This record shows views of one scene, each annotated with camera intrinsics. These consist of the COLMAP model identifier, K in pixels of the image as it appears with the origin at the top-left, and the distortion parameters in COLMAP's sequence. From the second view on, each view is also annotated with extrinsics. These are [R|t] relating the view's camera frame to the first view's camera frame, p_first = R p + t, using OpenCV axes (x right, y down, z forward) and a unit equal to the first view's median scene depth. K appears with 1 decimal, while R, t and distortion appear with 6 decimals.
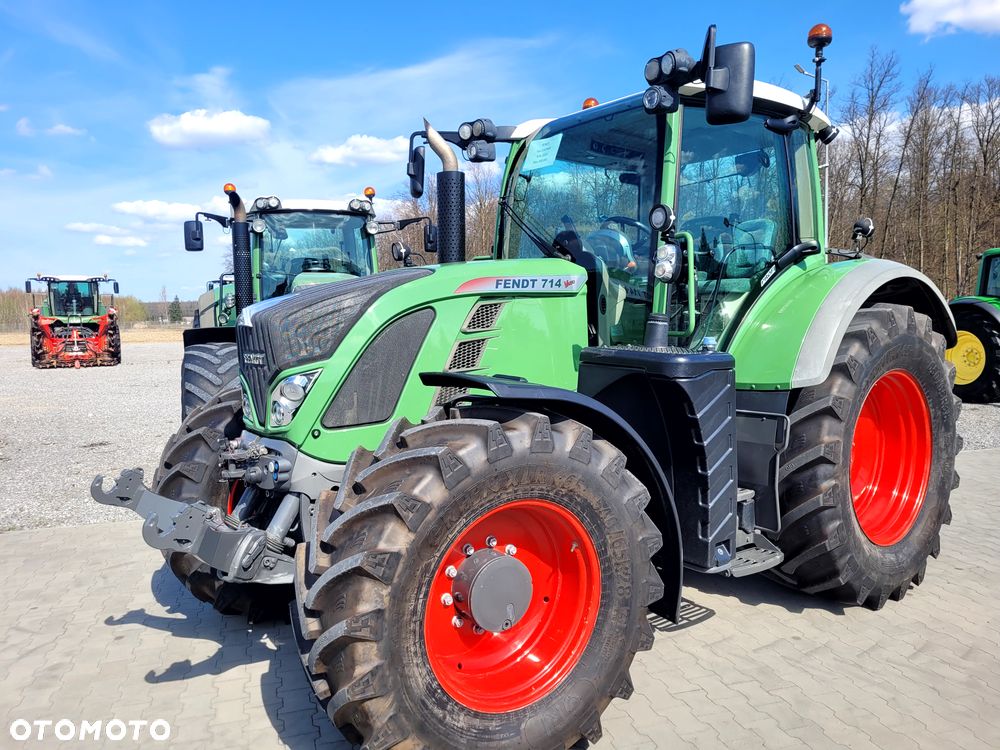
lens RADIAL K [[790.7, 0, 480.8], [0, 790.7, 380.1], [0, 0, 1]] dist [0.035377, -0.012206]
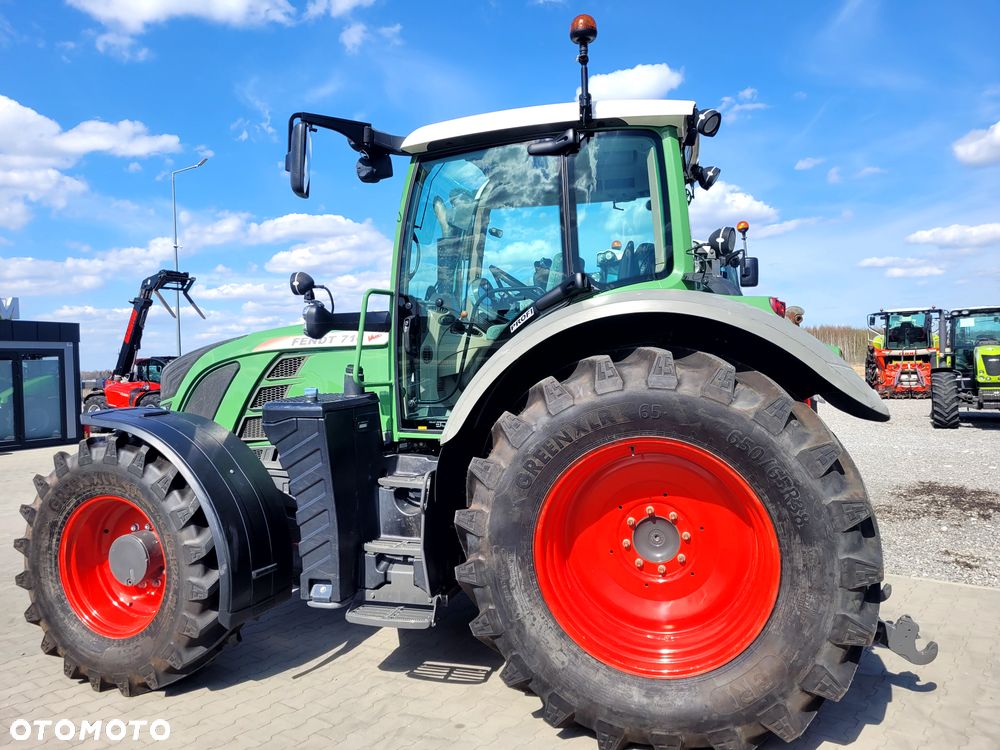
lens RADIAL K [[770.8, 0, 461.3], [0, 770.8, 382.6], [0, 0, 1]] dist [0.026368, -0.004861]
pose [[0.556490, 0.018794, -0.830642, 0.902319], [-0.049345, 0.998727, -0.010462, -0.042588], [0.829388, 0.046810, 0.556709, 0.405351]]
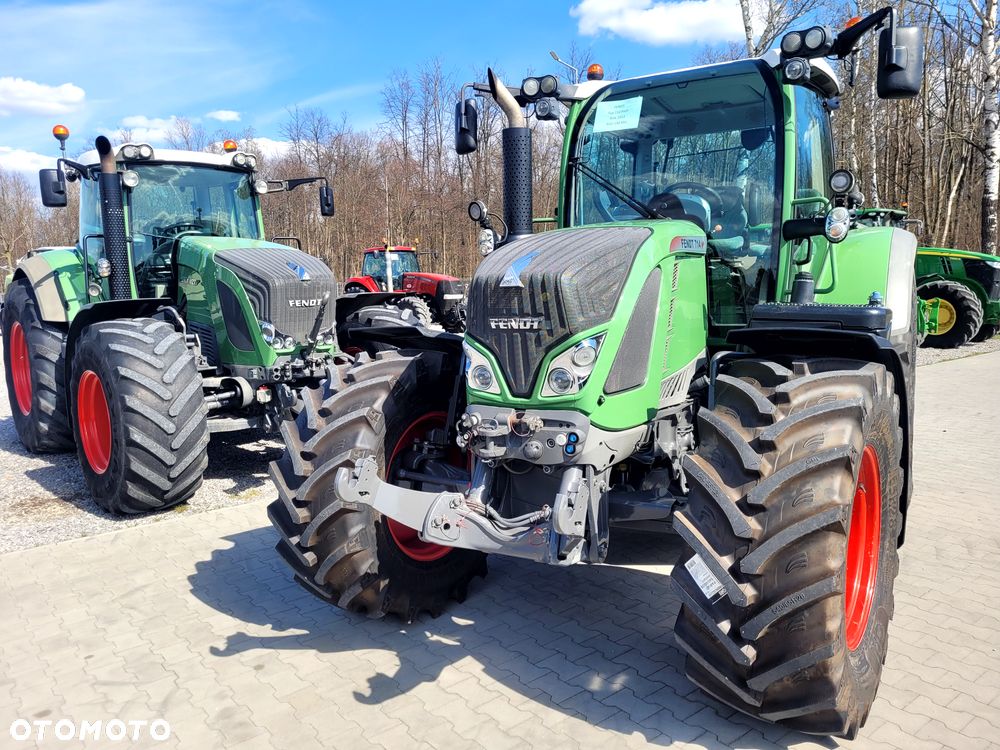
lens RADIAL K [[790.7, 0, 480.8], [0, 790.7, 380.1], [0, 0, 1]] dist [0.035377, -0.012206]
pose [[0.921055, -0.055901, 0.385400, -0.463996], [0.043599, 0.998224, 0.040592, -0.000302], [-0.386985, -0.020584, 0.921856, 0.128025]]
